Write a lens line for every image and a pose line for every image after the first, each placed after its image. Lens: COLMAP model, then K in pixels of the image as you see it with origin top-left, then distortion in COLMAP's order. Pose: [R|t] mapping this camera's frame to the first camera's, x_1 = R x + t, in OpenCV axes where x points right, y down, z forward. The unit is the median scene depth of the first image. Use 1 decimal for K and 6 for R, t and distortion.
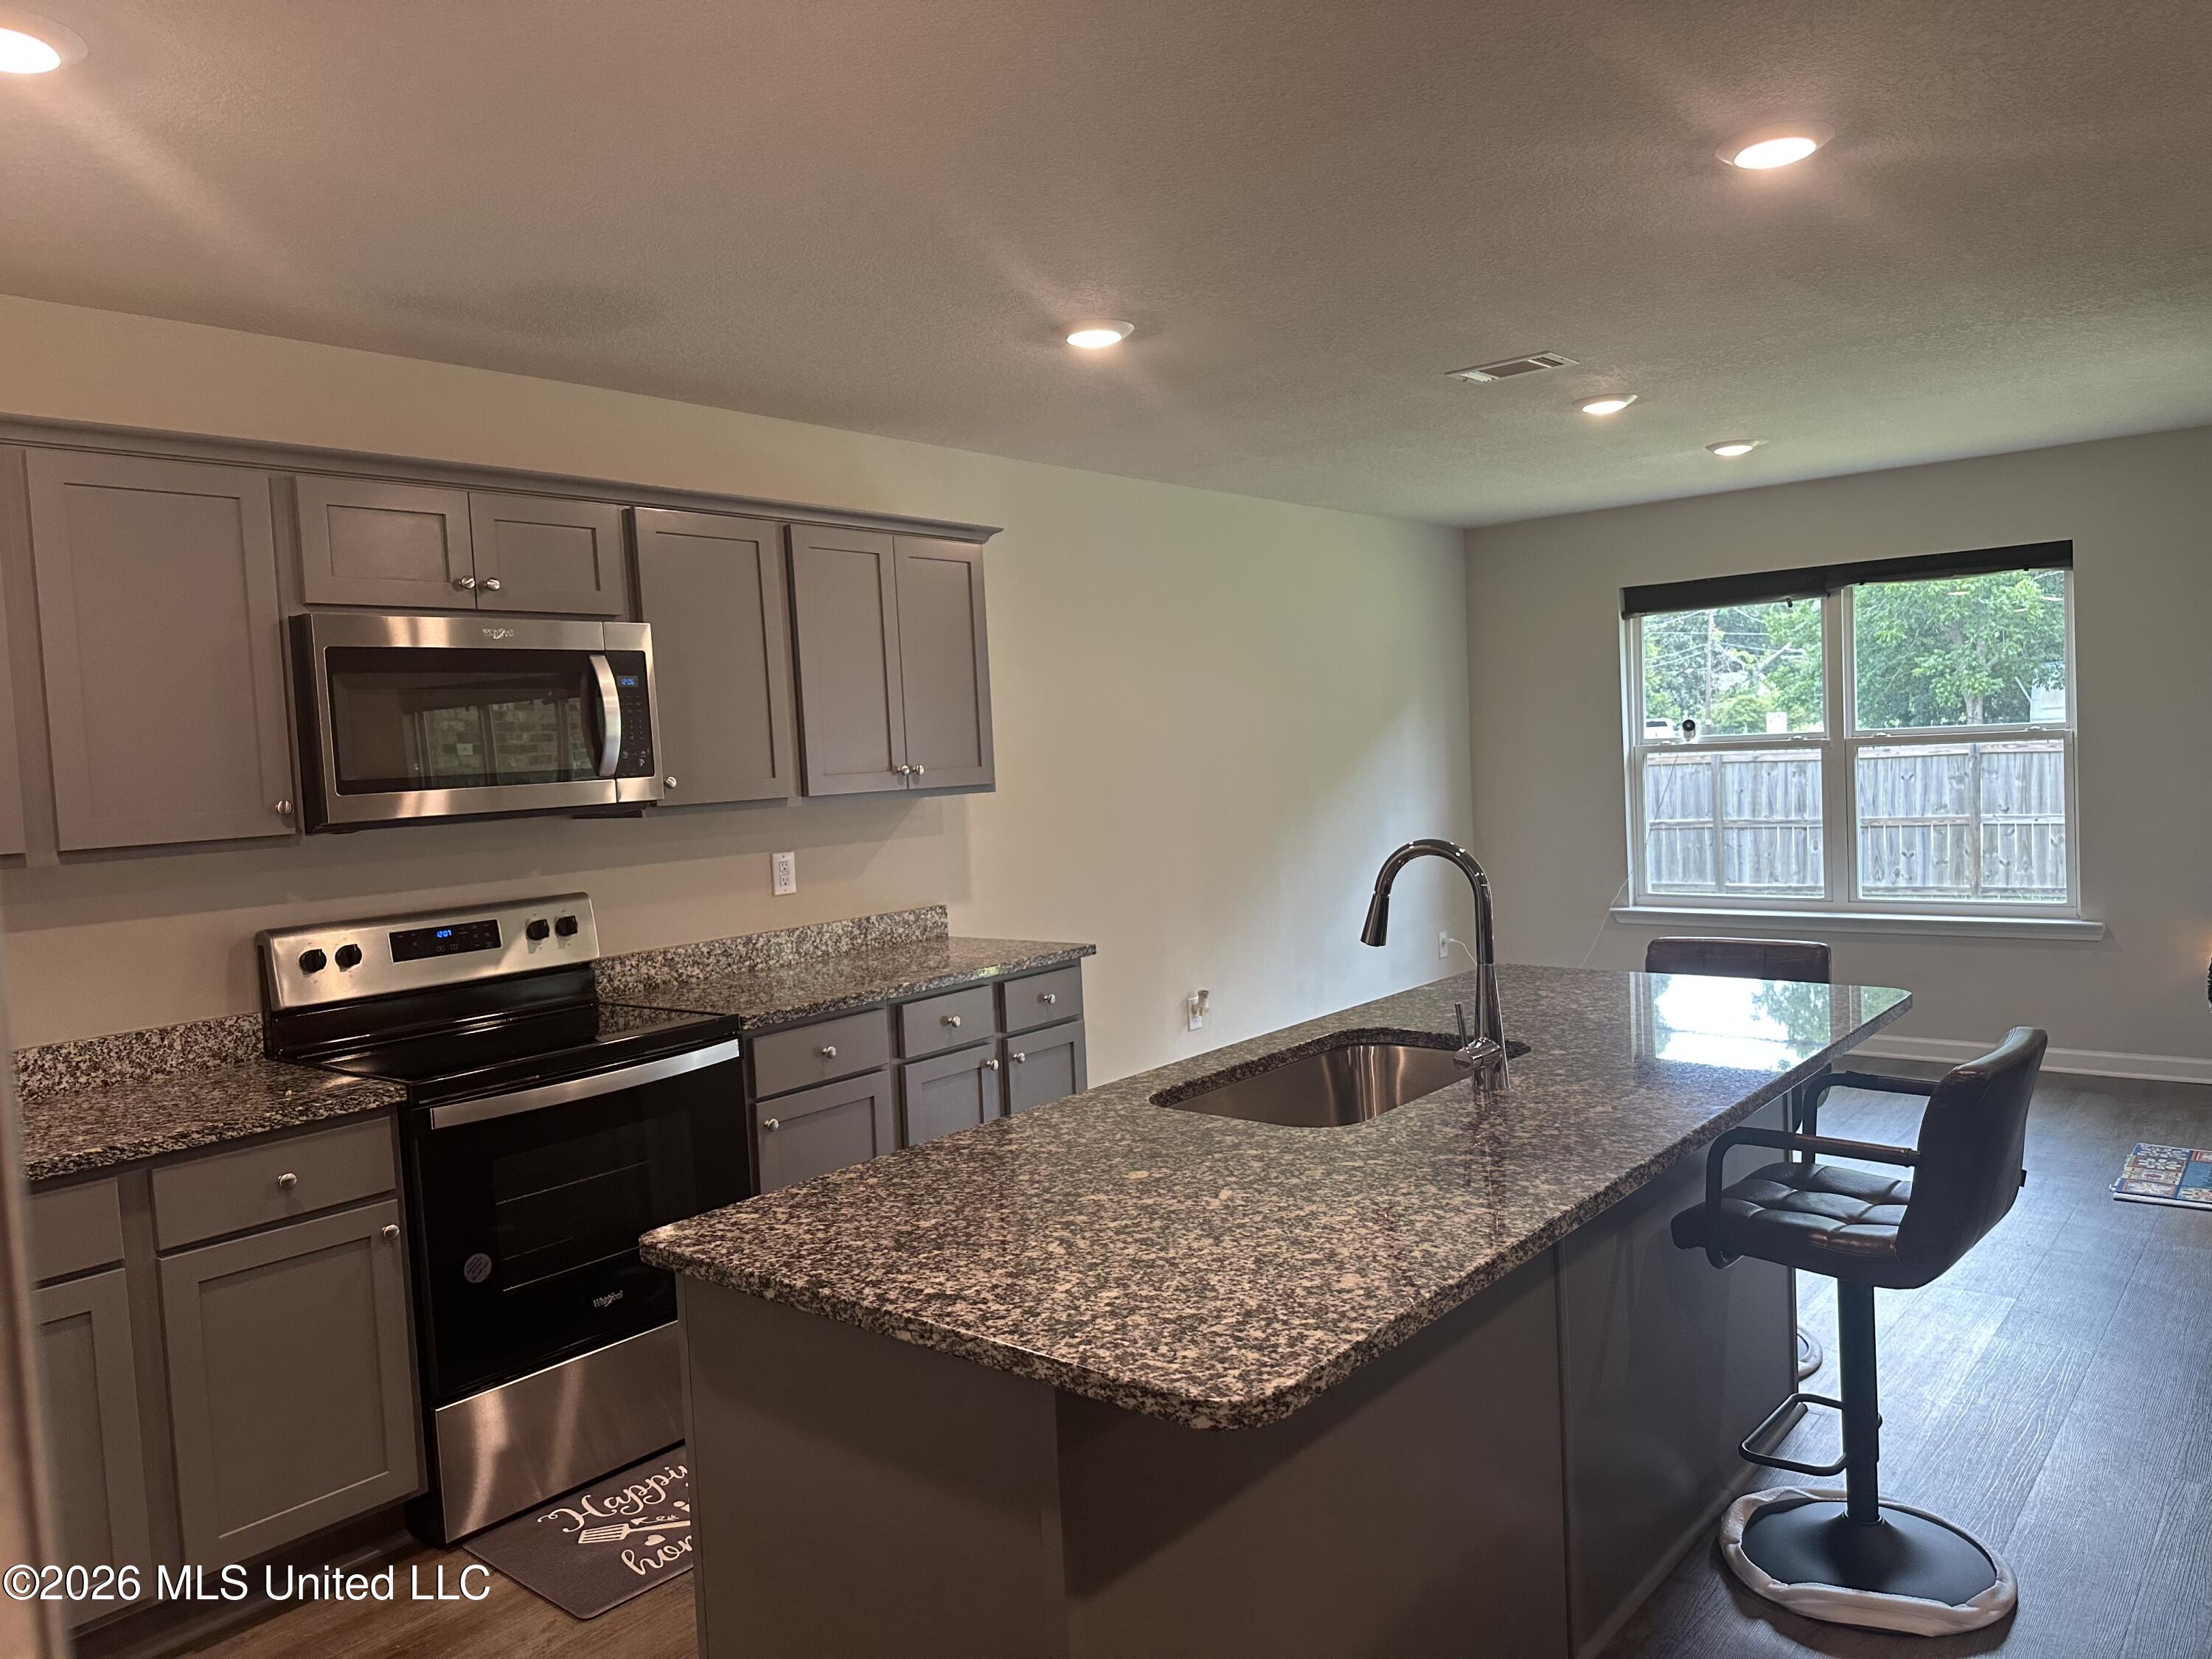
lens RADIAL K [[1547.6, 0, 1117.3], [0, 1547.6, 829.7], [0, 0, 1]] dist [0.070501, -0.086210]
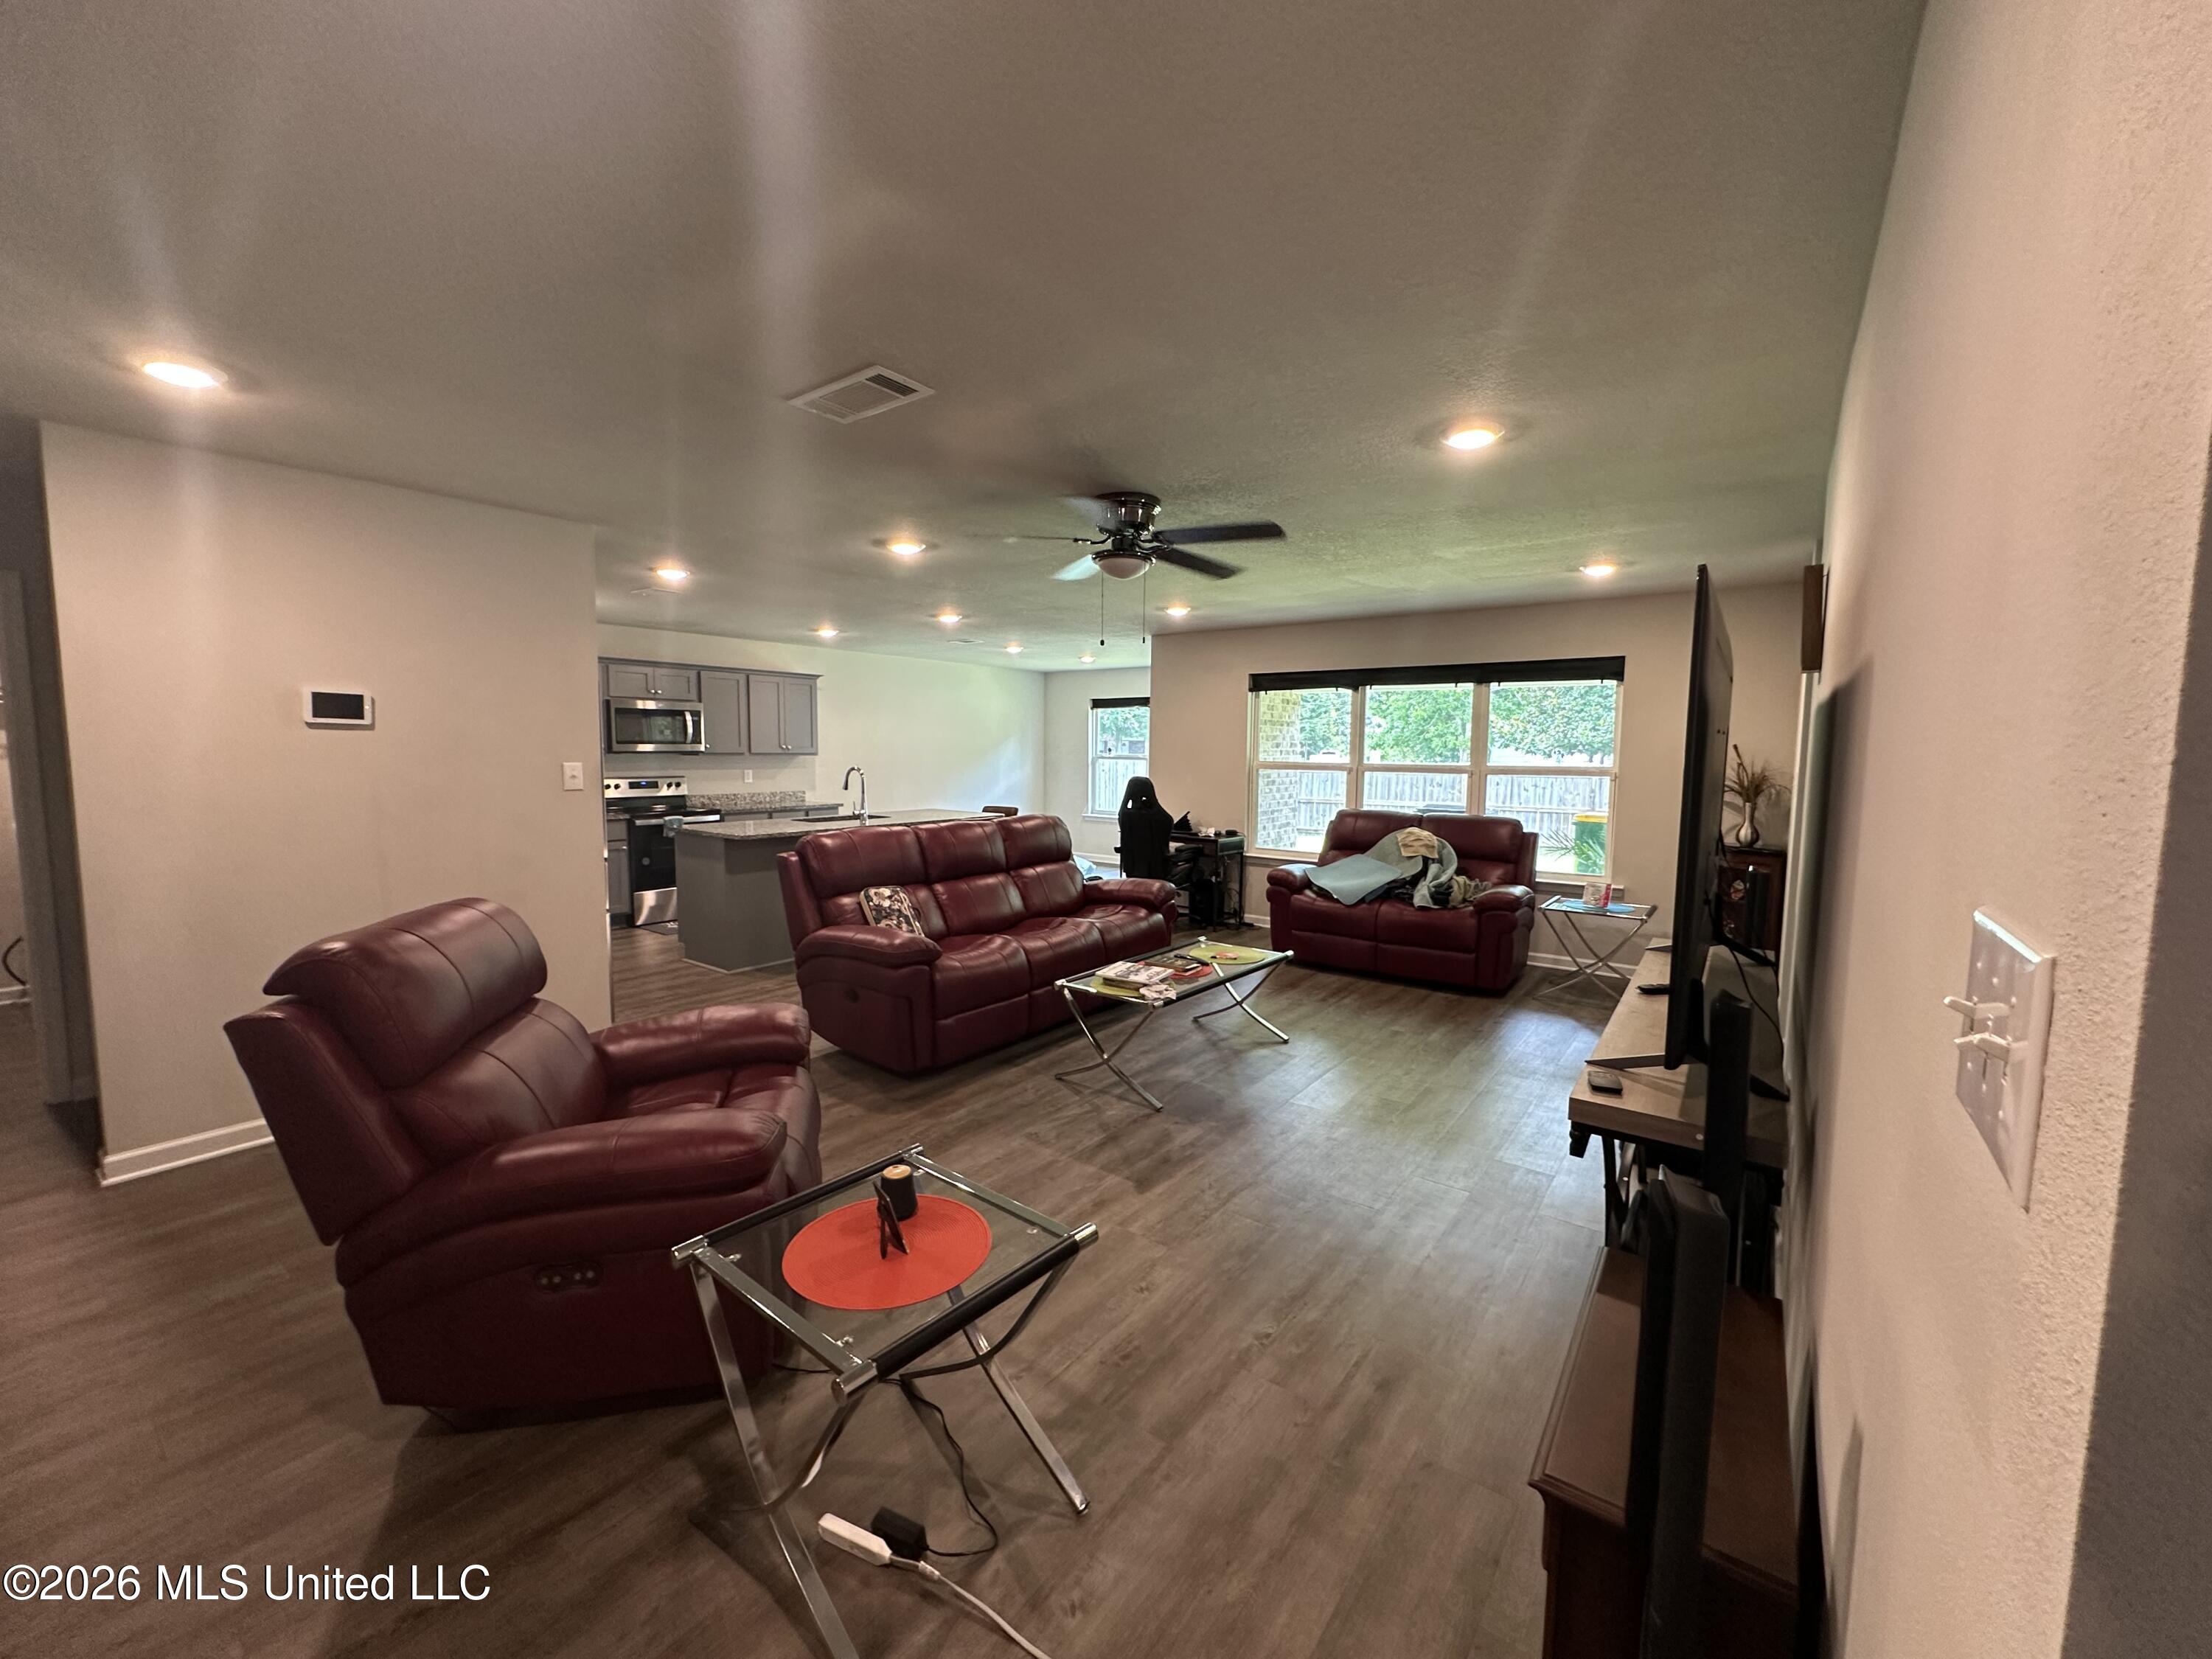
lens RADIAL K [[898.5, 0, 1107.2], [0, 898.5, 825.4], [0, 0, 1]] dist [0.001144, 0.000524]
pose [[0.997532, 0.057232, 0.040684, 0.538609], [-0.058429, 0.997874, 0.028873, 0.036631], [-0.038945, -0.031179, 0.998755, -1.080900]]
